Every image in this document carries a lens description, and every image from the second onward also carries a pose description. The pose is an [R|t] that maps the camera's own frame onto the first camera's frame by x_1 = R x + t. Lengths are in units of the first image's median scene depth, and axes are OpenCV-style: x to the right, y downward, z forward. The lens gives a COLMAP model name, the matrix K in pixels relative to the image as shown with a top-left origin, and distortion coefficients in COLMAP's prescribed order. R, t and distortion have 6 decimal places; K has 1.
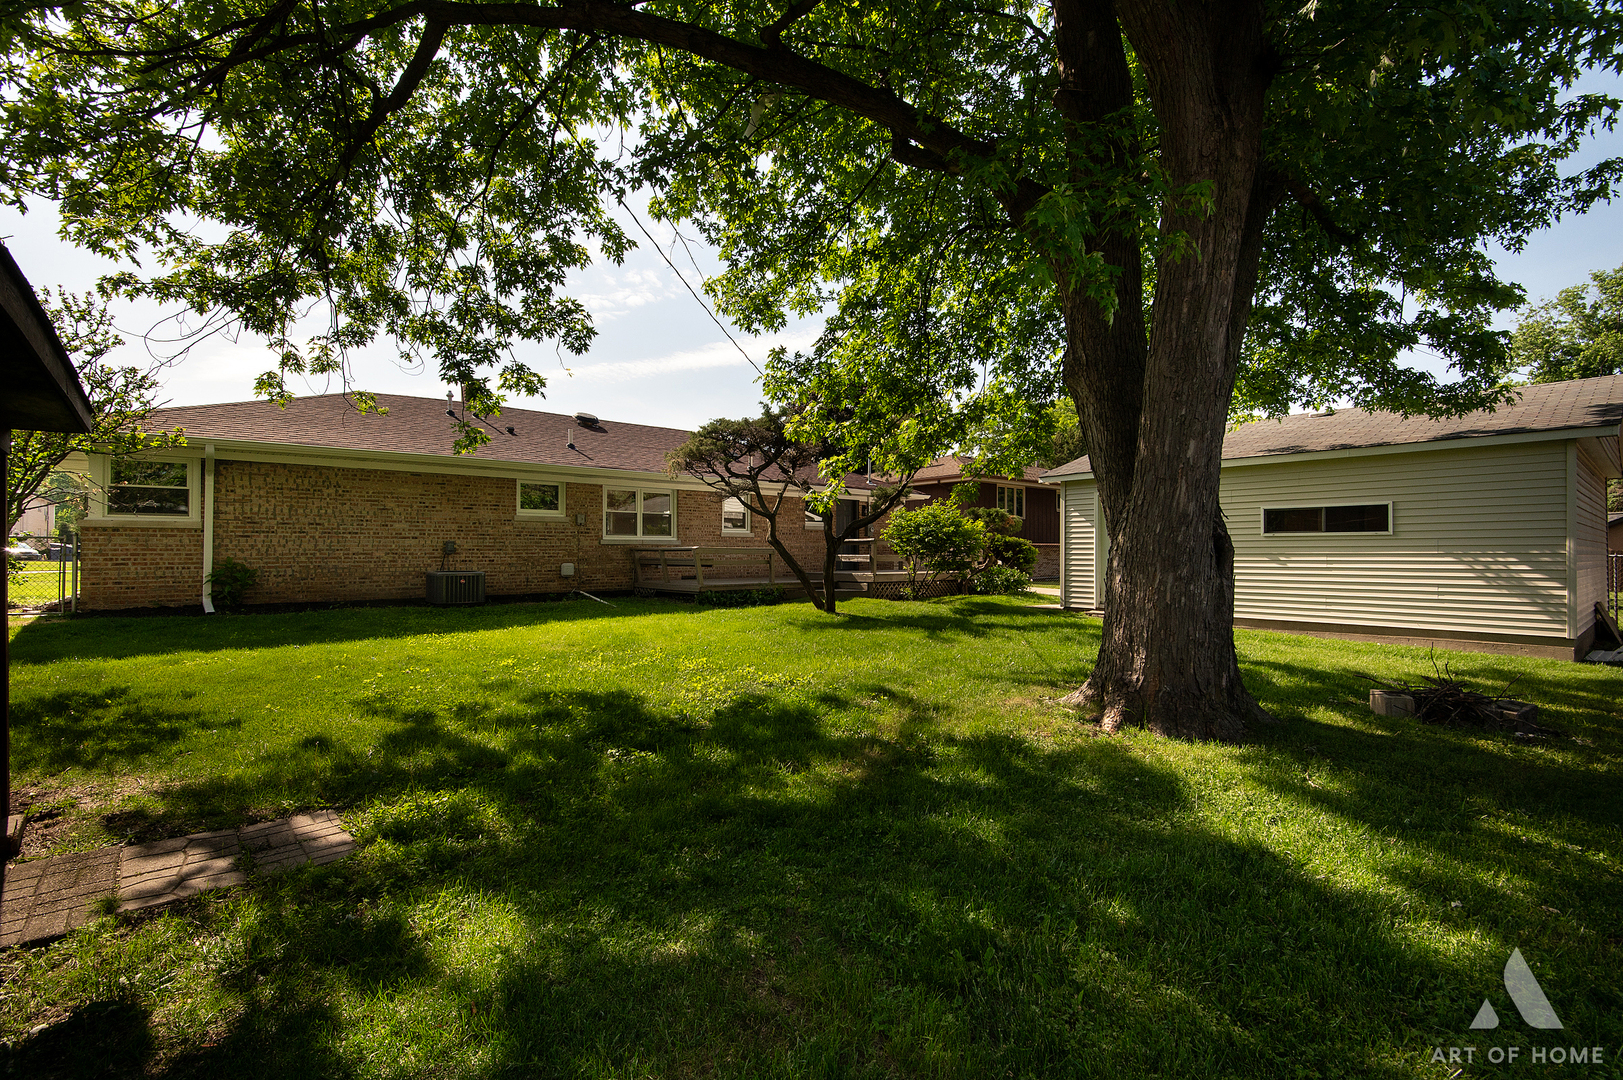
lens RADIAL K [[744.7, 0, 801.8], [0, 744.7, 536.4], [0, 0, 1]] dist [0.000495, -0.000375]
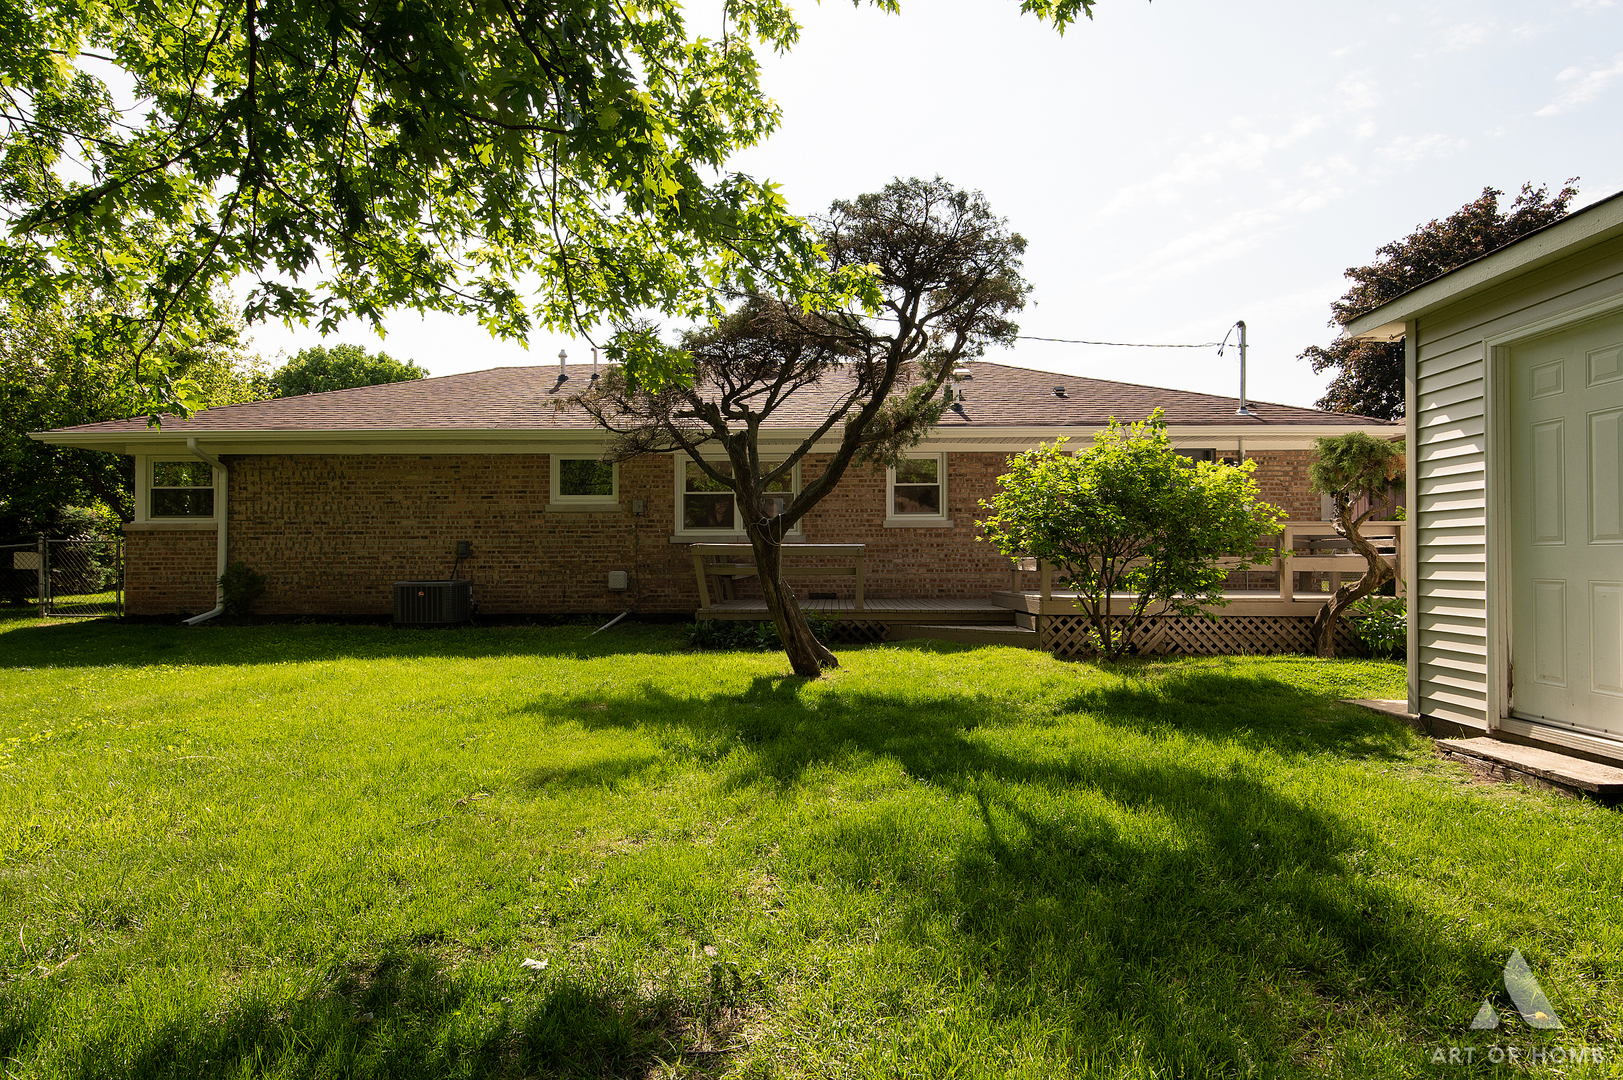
lens RADIAL K [[937.3, 0, 811.5], [0, 937.3, 540.0], [0, 0, 1]] dist [0.004235, 0.000744]
pose [[0.750639, -0.012525, -0.660593, 0.474493], [0.016492, 0.999864, -0.000218, 0.012389], [0.660506, -0.010731, 0.750744, 0.561606]]
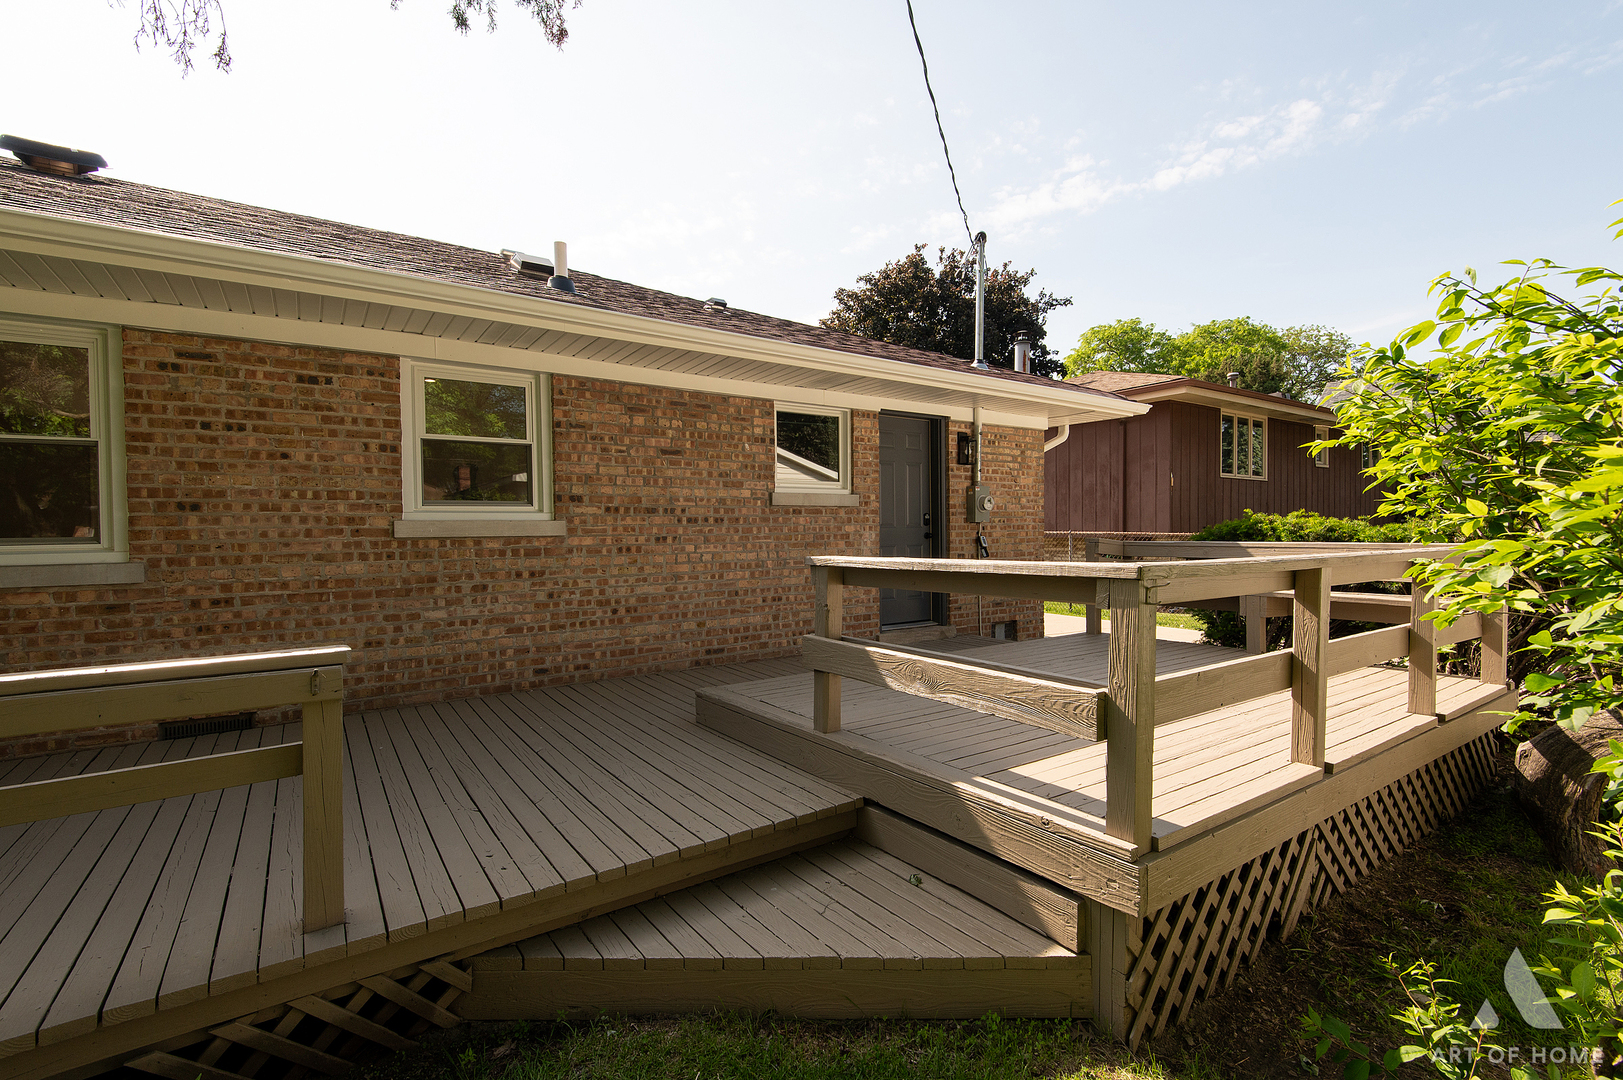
lens RADIAL K [[738.7, 0, 829.4], [0, 738.7, 545.8], [0, 0, 1]] dist [0.000822, -0.000365]
pose [[0.996842, -0.001248, -0.079402, 0.075692], [0.005179, 0.998769, 0.049322, -0.012076], [0.079243, -0.049578, 0.995622, 1.069584]]
